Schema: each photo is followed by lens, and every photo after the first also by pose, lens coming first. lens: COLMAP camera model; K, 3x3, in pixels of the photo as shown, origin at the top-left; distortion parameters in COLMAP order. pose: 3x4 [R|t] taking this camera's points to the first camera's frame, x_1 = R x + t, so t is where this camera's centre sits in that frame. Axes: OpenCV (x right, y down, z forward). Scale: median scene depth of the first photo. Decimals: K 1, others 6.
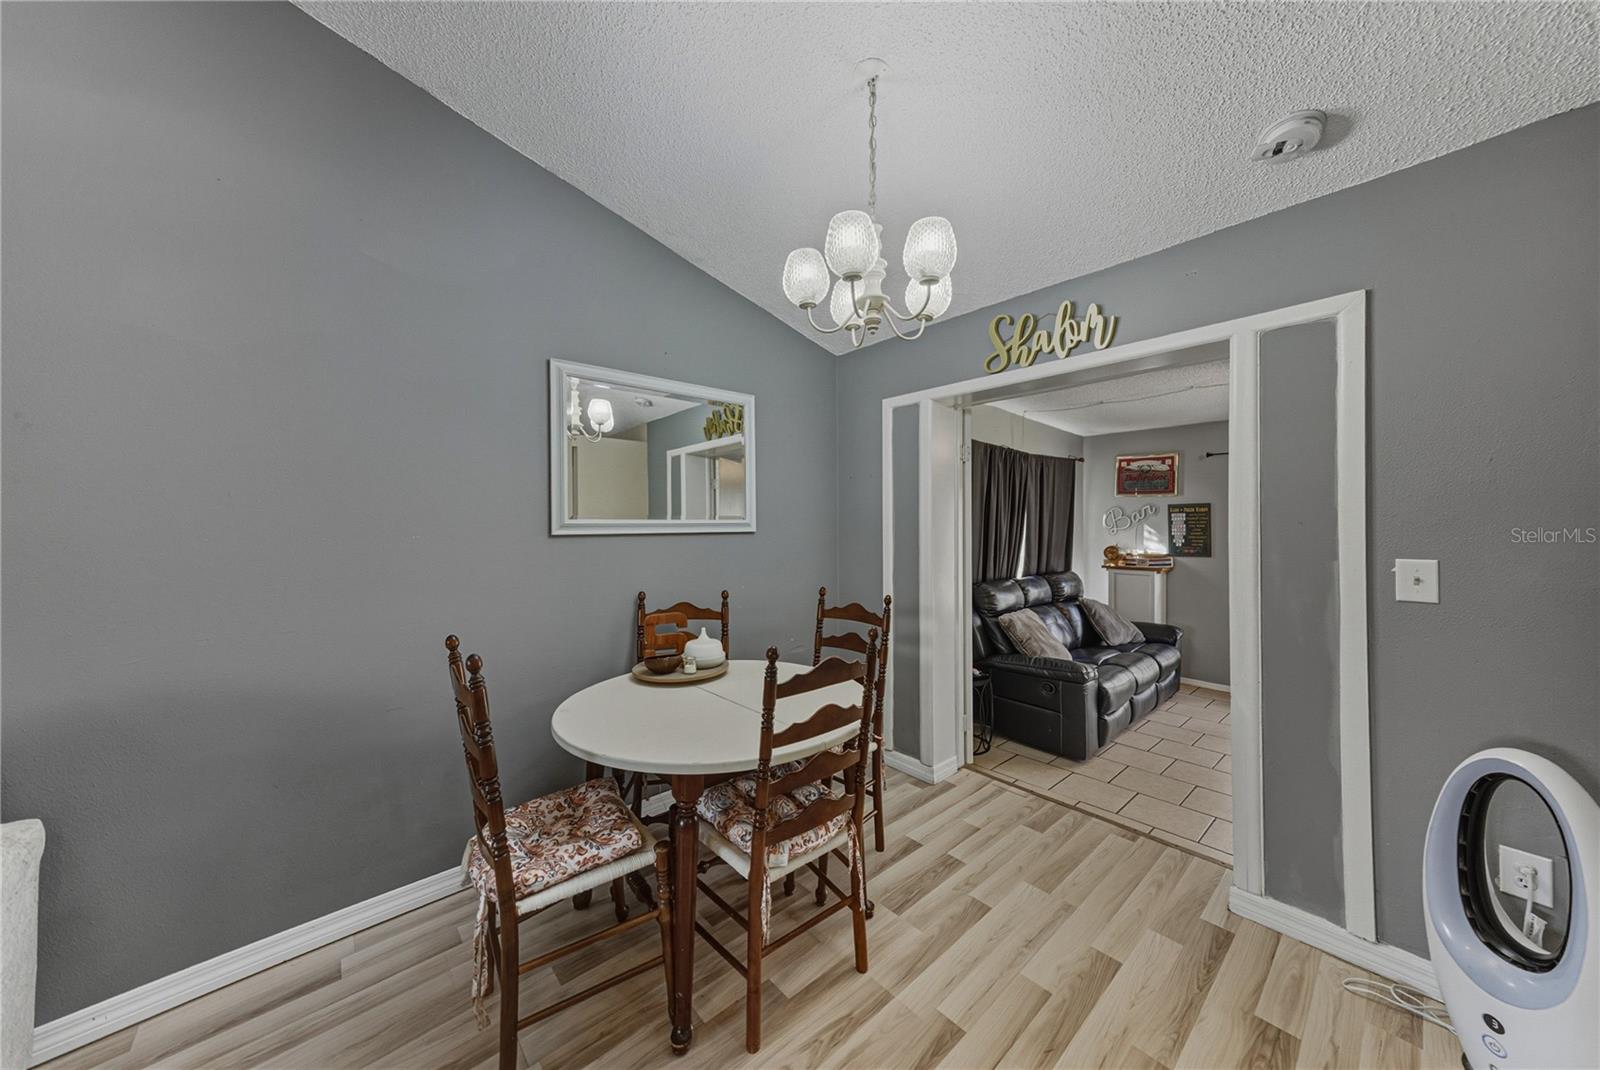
lens RADIAL K [[550.0, 0, 810.2], [0, 550.0, 527.3], [0, 0, 1]] dist [0.023984, 0.001655]
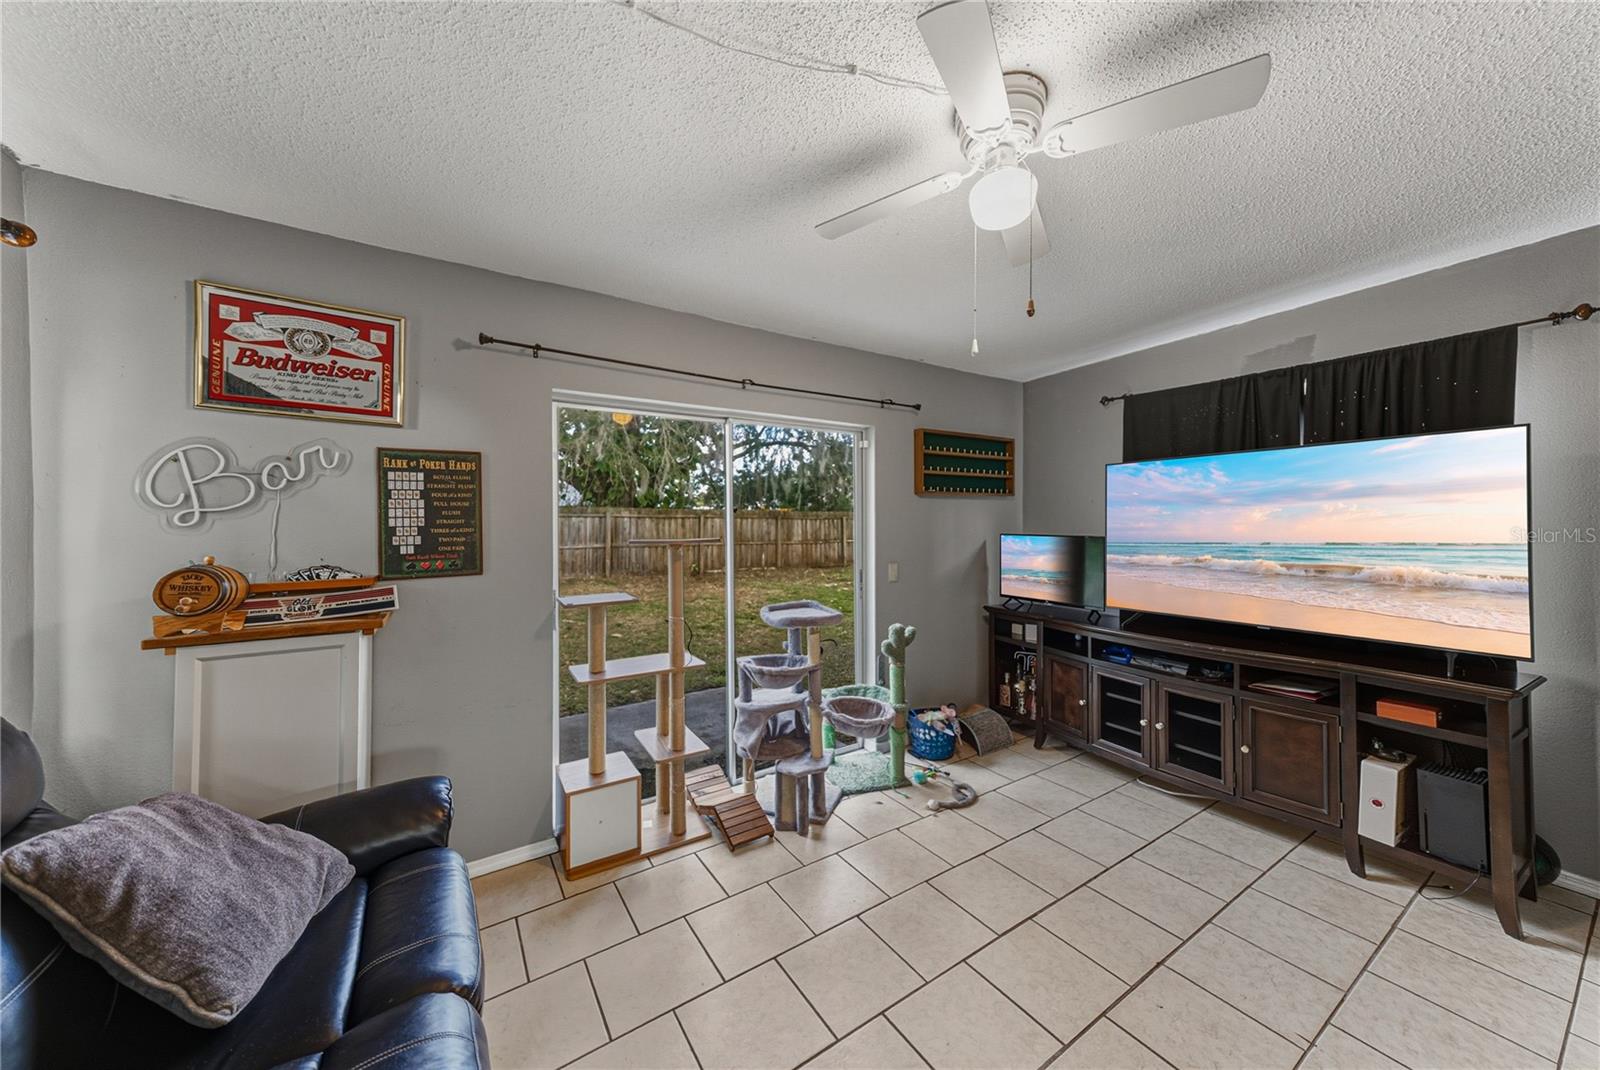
lens RADIAL K [[550.0, 0, 774.5], [0, 550.0, 518.1], [0, 0, 1]] dist [0.023984, 0.001655]
pose [[0.187272, 0.002070, 0.982306, 0.319500], [-0.000652, 0.999998, -0.001983, 0.008771], [-0.982308, -0.000269, 0.187273, 0.665760]]
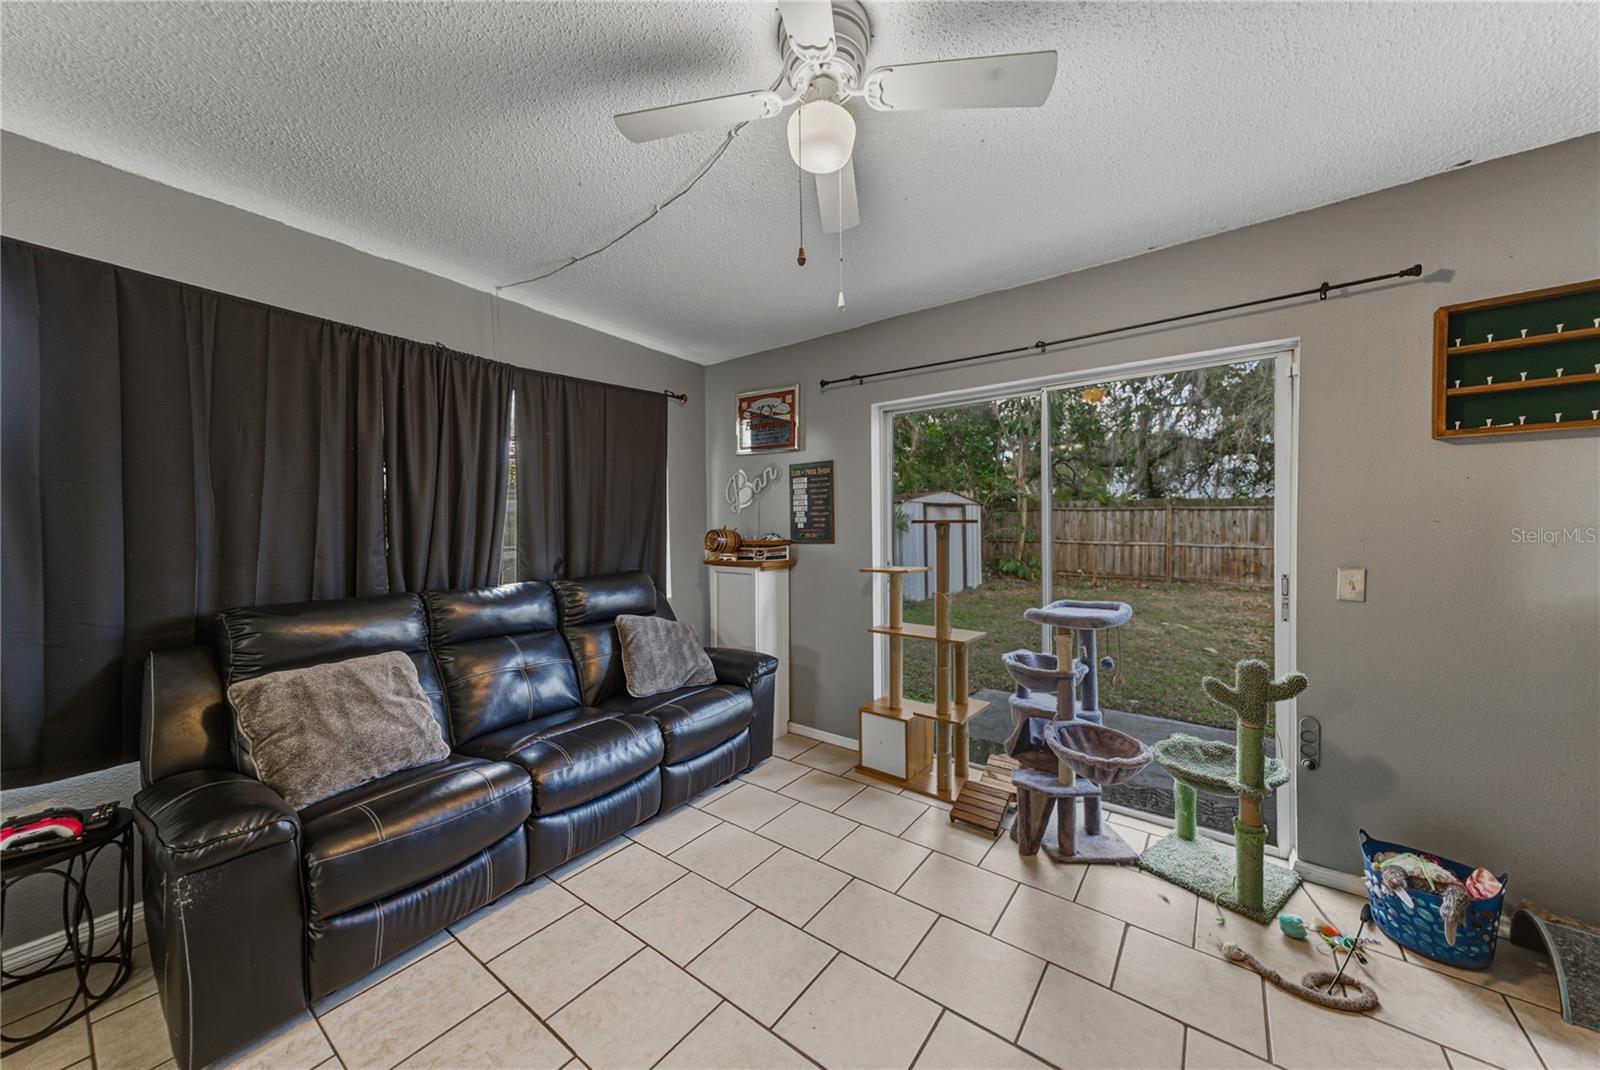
lens RADIAL K [[550.0, 0, 798.8], [0, 550.0, 531.1], [0, 0, 1]] dist [0.023984, 0.001655]
pose [[0.982393, -0.012619, 0.186401, 0.540913], [0.008657, 0.999719, 0.022052, 0.023367], [-0.186627, -0.020050, 0.982226, 0.364195]]
